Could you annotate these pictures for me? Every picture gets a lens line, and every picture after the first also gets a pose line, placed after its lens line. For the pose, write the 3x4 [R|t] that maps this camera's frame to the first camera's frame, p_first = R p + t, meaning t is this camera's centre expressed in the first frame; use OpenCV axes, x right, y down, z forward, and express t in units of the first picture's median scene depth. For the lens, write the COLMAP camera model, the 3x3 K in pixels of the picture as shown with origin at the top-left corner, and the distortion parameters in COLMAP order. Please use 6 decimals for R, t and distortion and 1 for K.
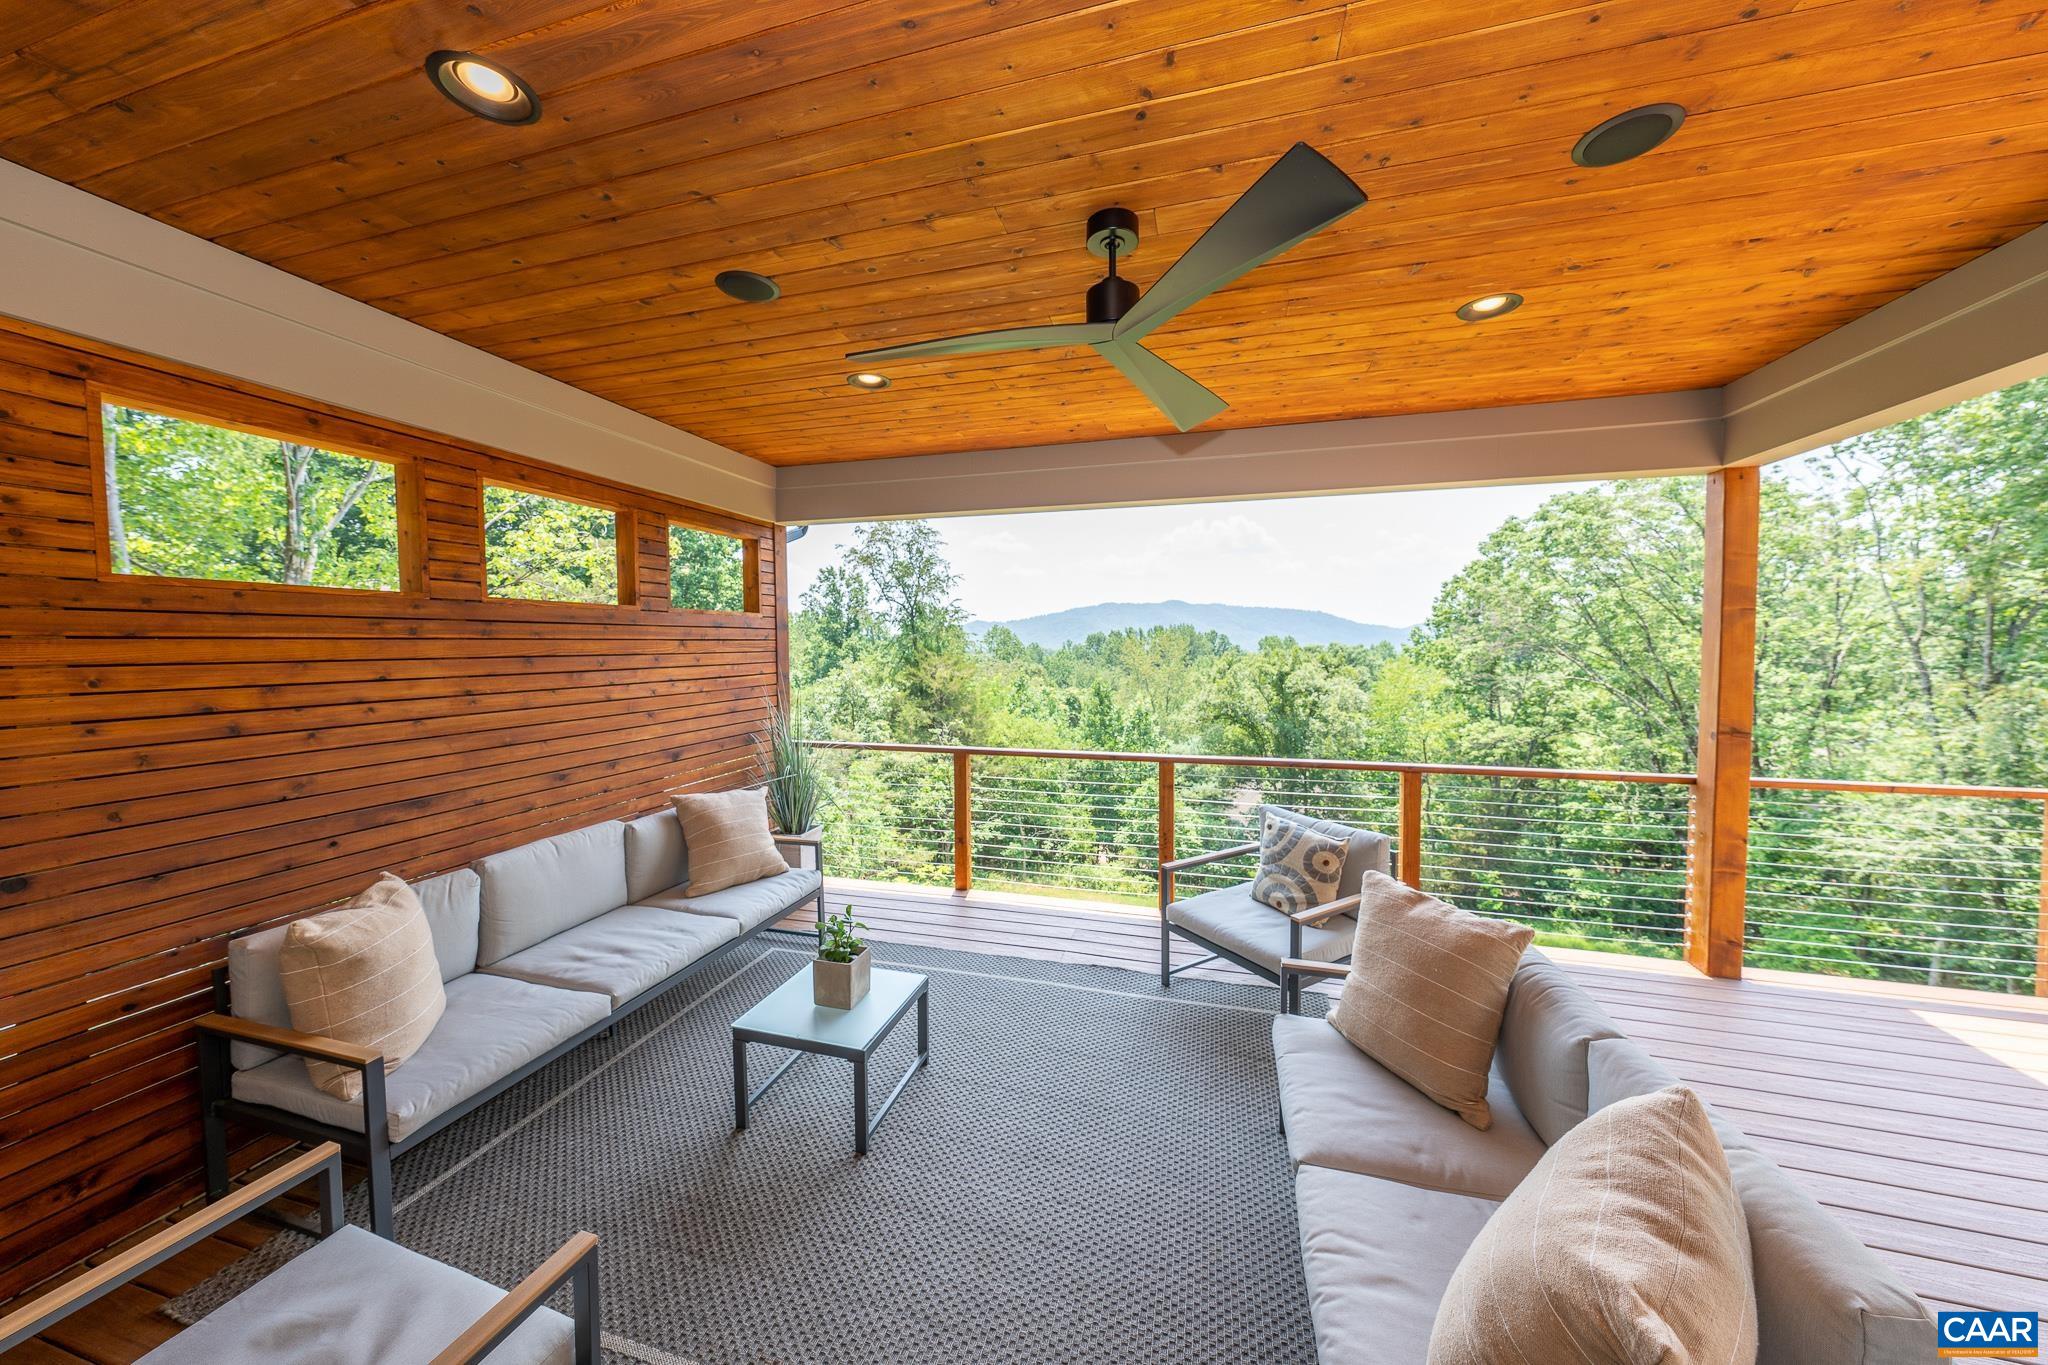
lens RADIAL K [[689.4, 0, 1027.3], [0, 689.4, 679.7], [0, 0, 1]] dist [-0.000548, 0.000997]
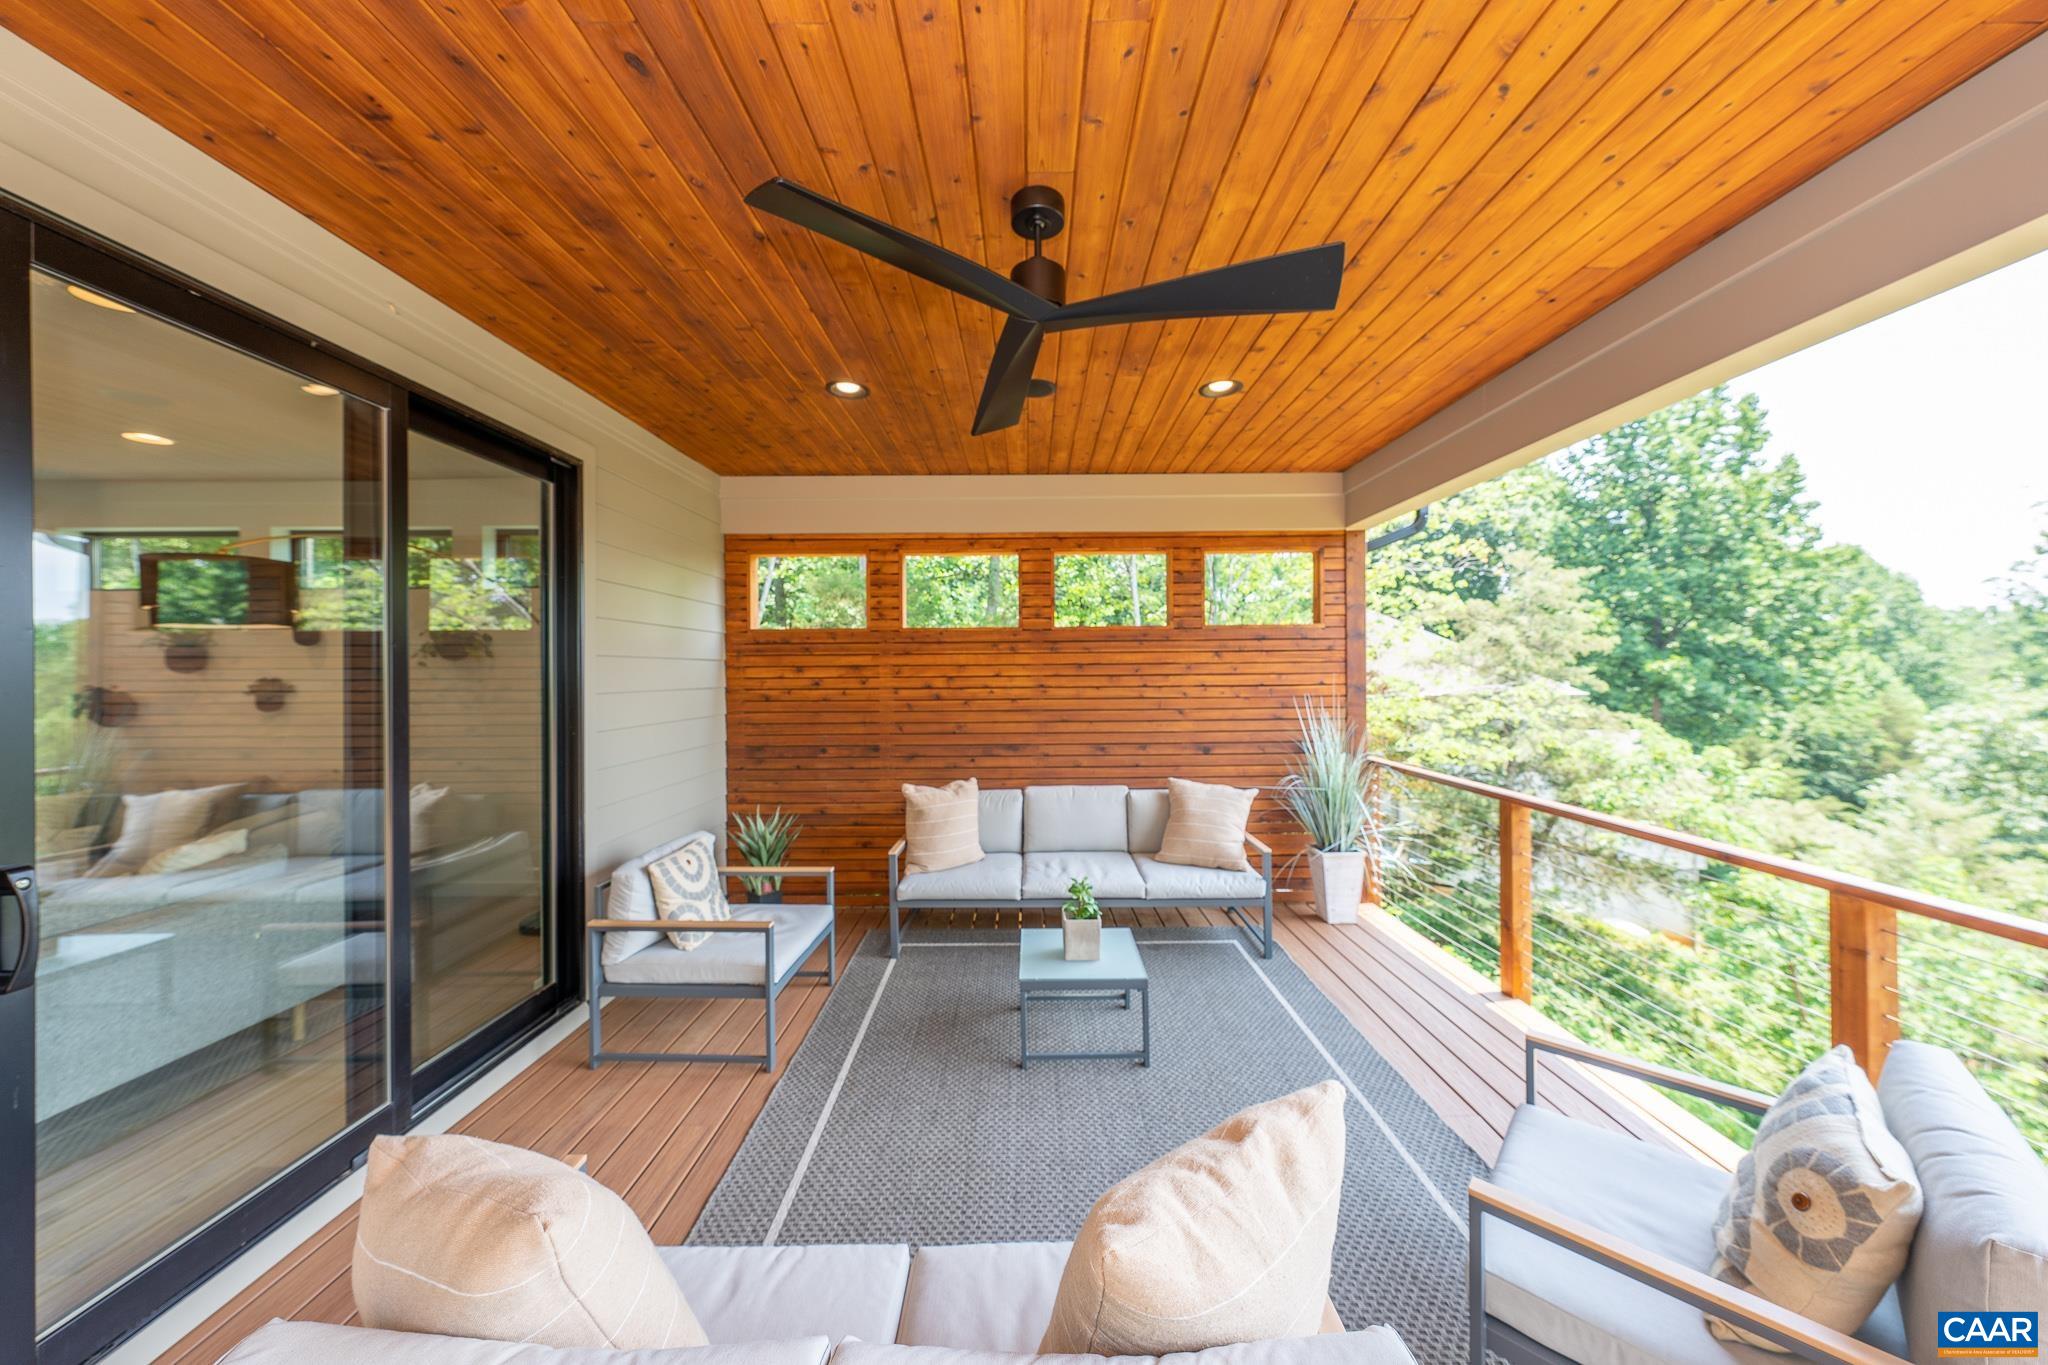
lens RADIAL K [[689.4, 0, 1029.8], [0, 689.4, 676.3], [0, 0, 1]] dist [-0.000548, 0.000997]
pose [[0.261410, 0.008336, -0.965192, 0.723525], [-0.043972, 0.999027, -0.003281, 0.002816], [0.964226, 0.043300, 0.261523, 0.520875]]
